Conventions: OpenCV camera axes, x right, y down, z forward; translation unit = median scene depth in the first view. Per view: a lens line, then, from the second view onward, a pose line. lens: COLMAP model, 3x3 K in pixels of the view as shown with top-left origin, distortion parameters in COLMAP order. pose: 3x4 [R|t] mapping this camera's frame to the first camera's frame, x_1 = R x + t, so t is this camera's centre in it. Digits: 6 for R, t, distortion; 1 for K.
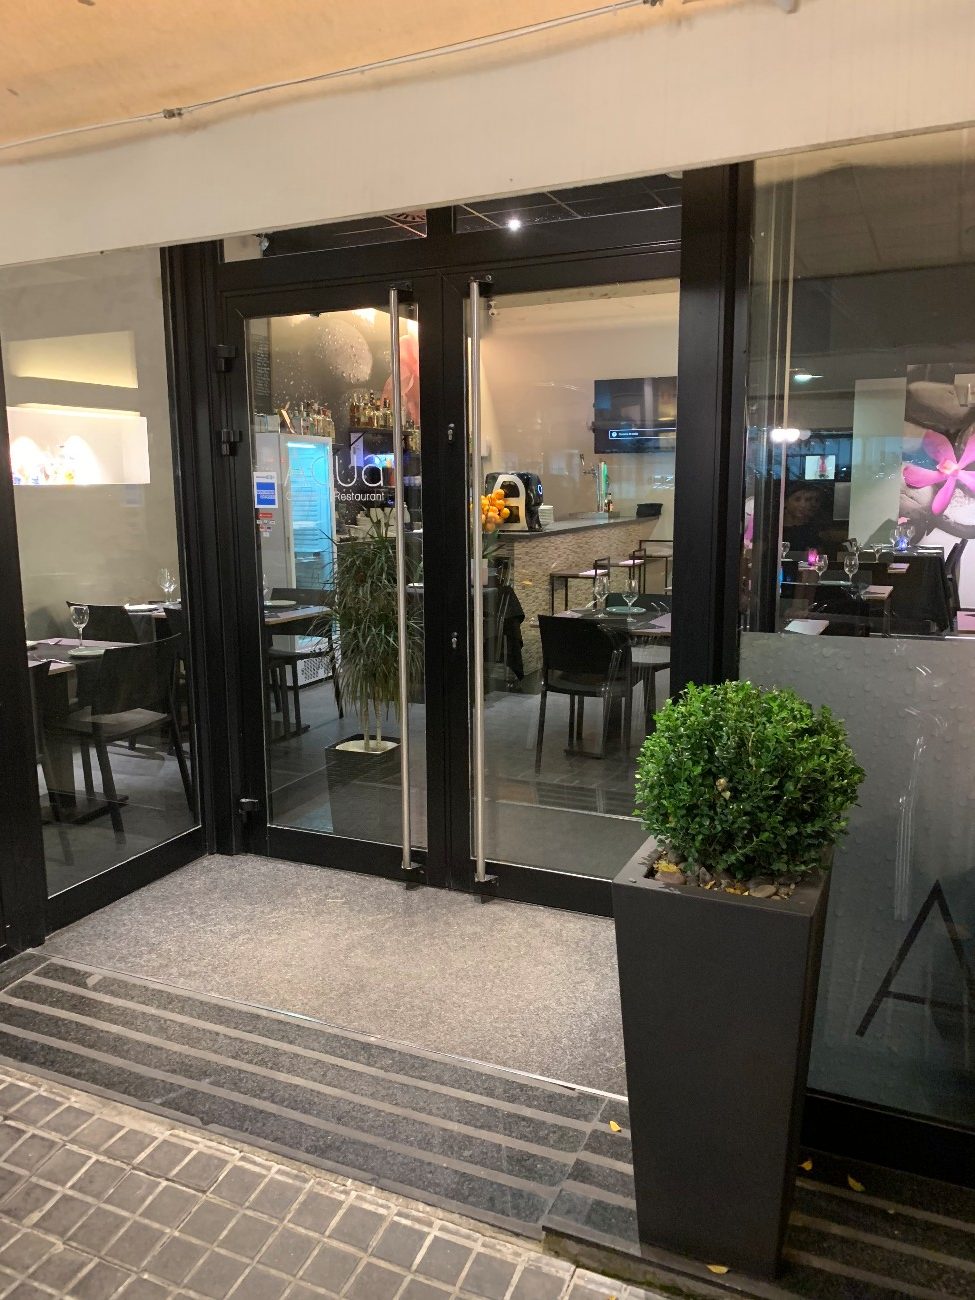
lens RADIAL K [[992.1, 0, 487.5], [0, 992.1, 650.0], [0, 0, 1]] dist [0.004430, 0.008584]
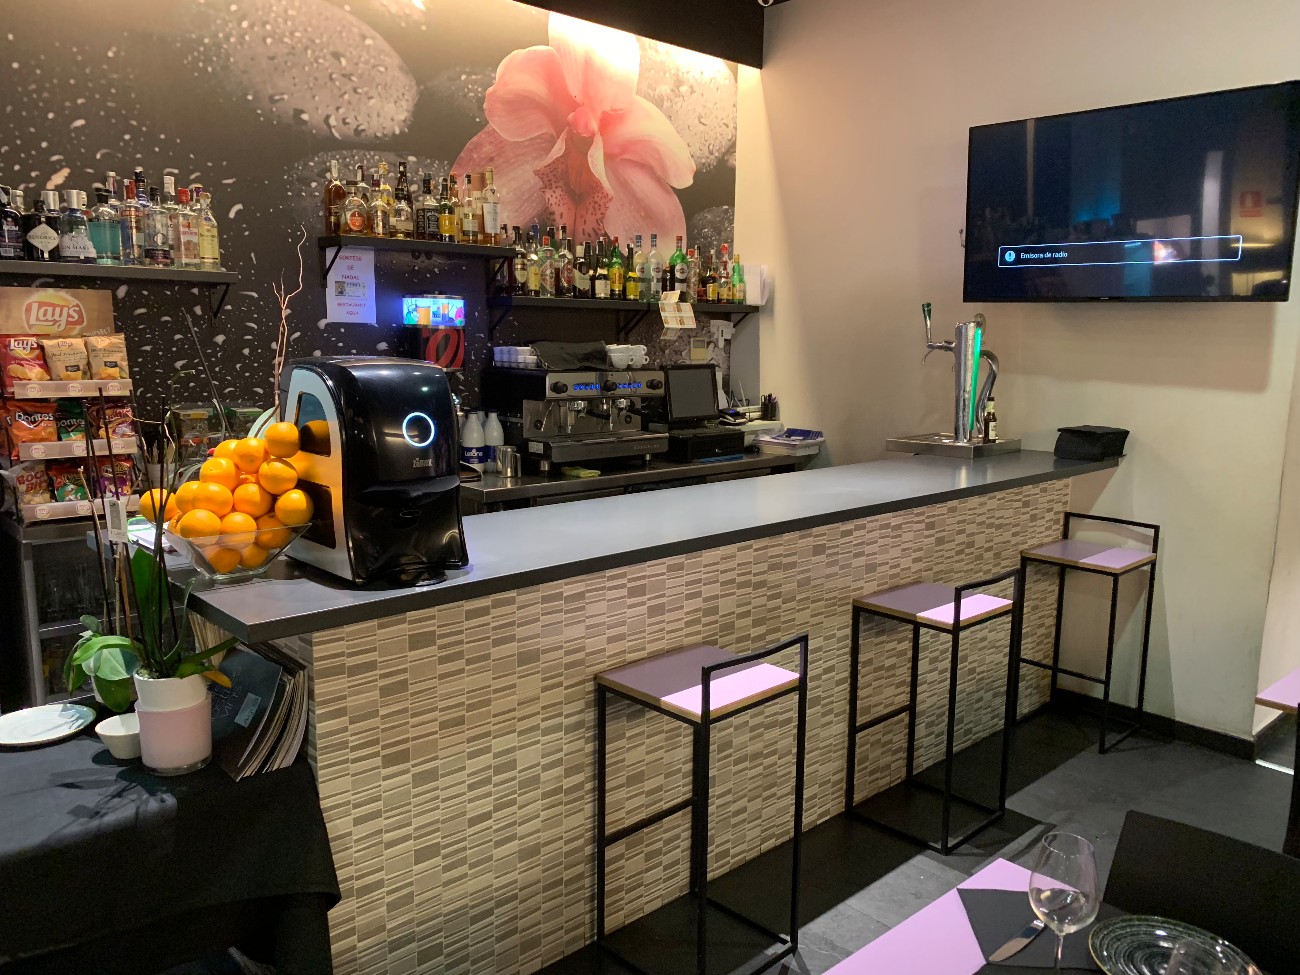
lens RADIAL K [[992.1, 0, 650.0], [0, 992.1, 487.5], [0, 0, 1]] dist [0.004430, 0.008584]
pose [[0.917623, 0.085410, -0.388166, 0.171558], [-0.089298, 0.995972, 0.008048, -0.122257], [0.387290, 0.027277, 0.921555, 0.616378]]
